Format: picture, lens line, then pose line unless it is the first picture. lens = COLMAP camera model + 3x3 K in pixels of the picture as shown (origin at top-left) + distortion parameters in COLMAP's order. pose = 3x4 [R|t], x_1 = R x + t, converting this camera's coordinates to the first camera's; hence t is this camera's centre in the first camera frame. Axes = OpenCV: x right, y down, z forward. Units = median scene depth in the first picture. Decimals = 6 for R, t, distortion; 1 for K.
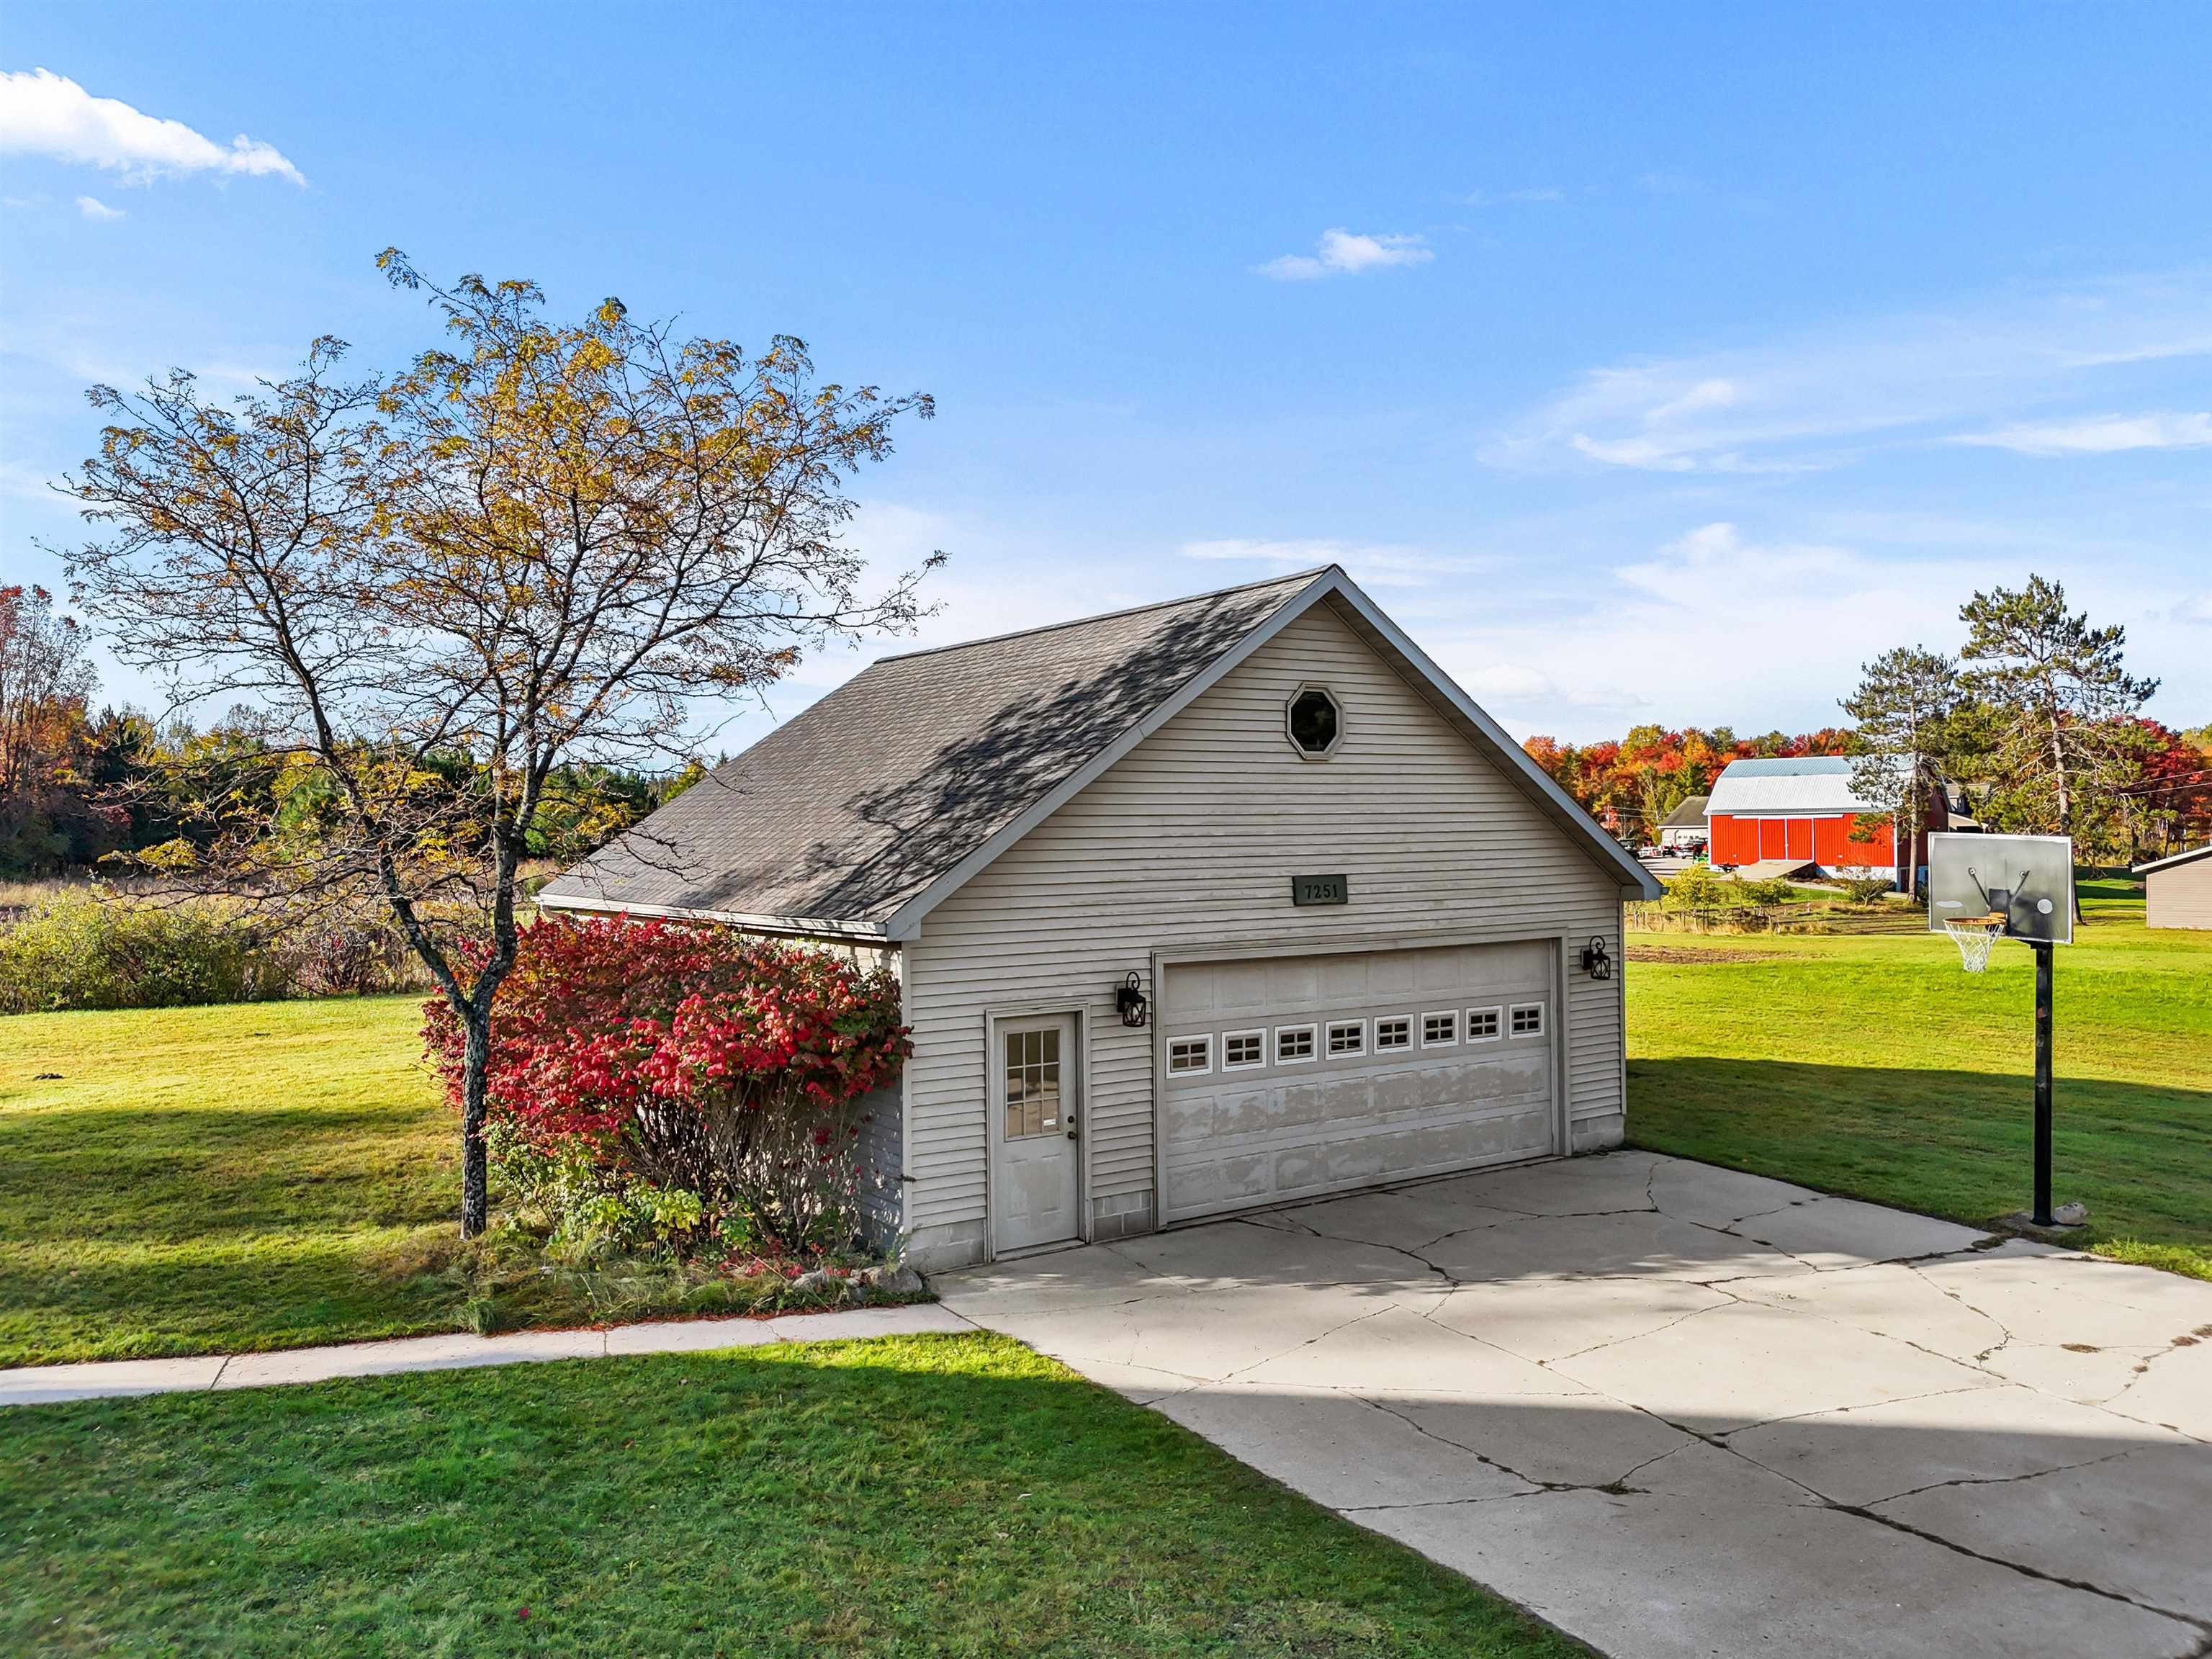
lens RADIAL K [[1555.7, 0, 1106.0], [0, 1555.7, 829.5], [0, 0, 1]] dist [0.005488, -0.000417]
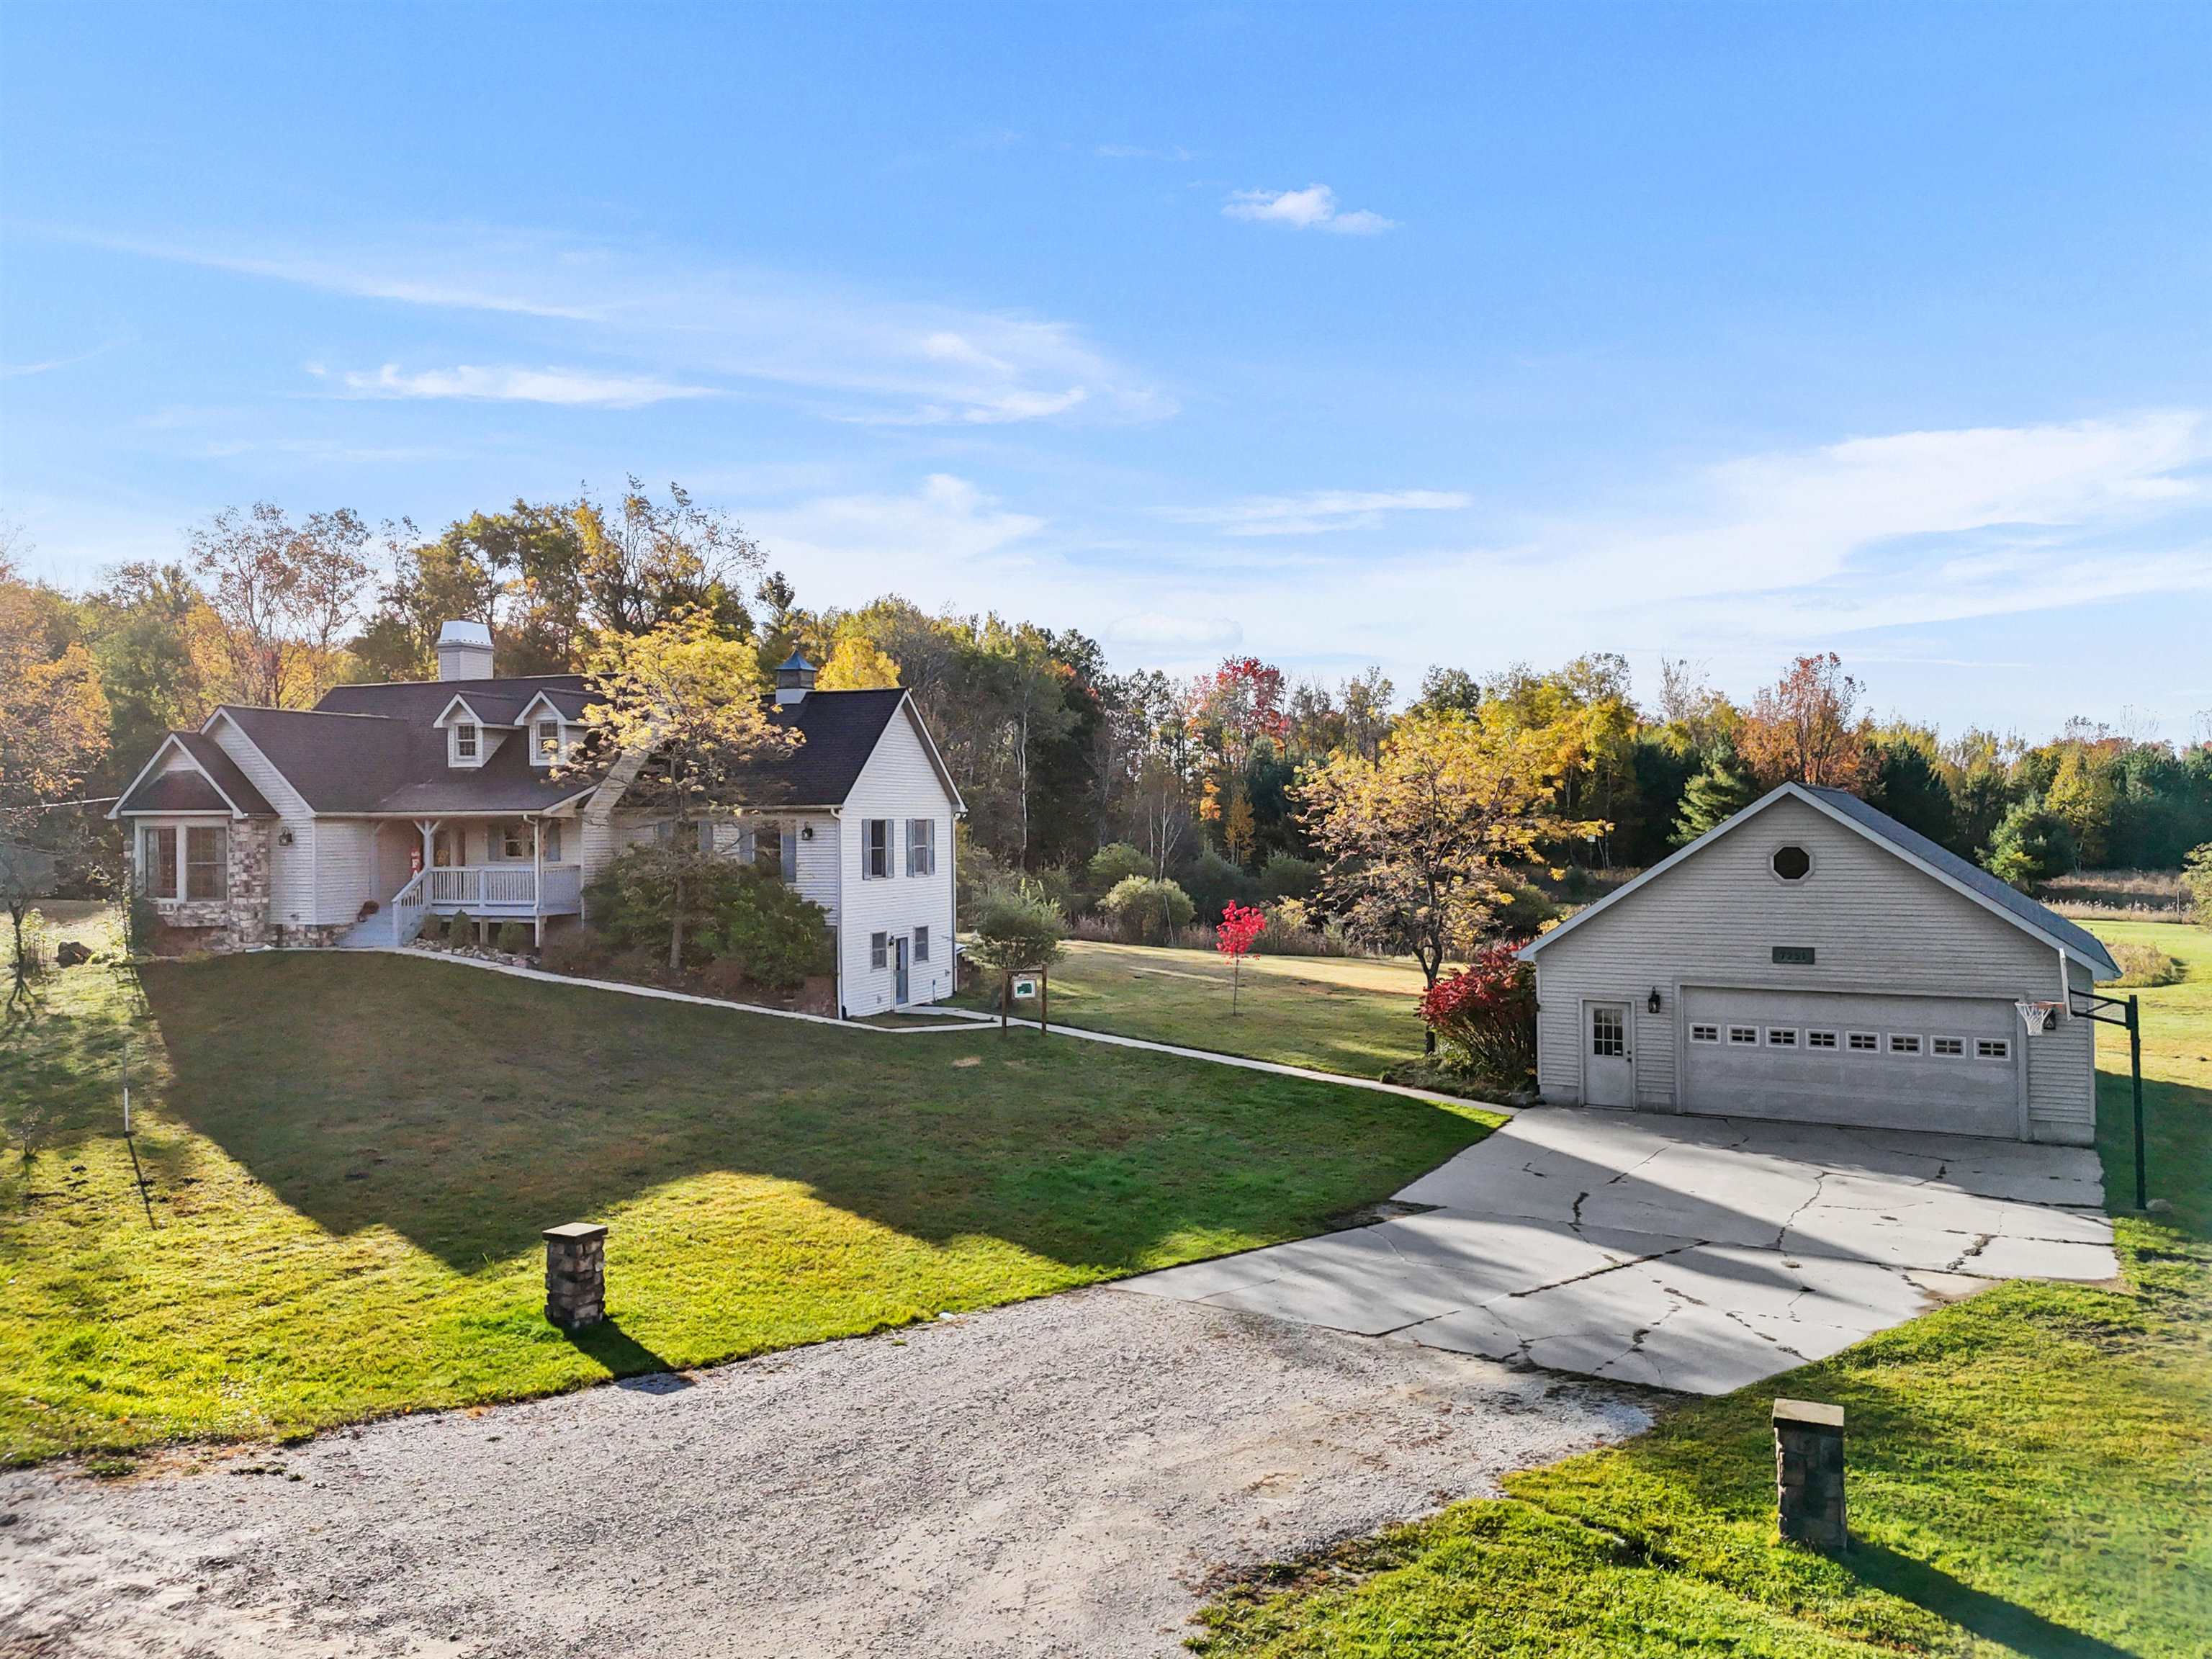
lens RADIAL K [[1555.7, 0, 1106.0], [0, 1555.7, 829.5], [0, 0, 1]] dist [0.005488, -0.000417]
pose [[0.419955, -0.001287, -0.907544, 1.459341], [0.008123, 0.999964, 0.002340, -0.120230], [0.907508, -0.008354, 0.419951, -0.508541]]
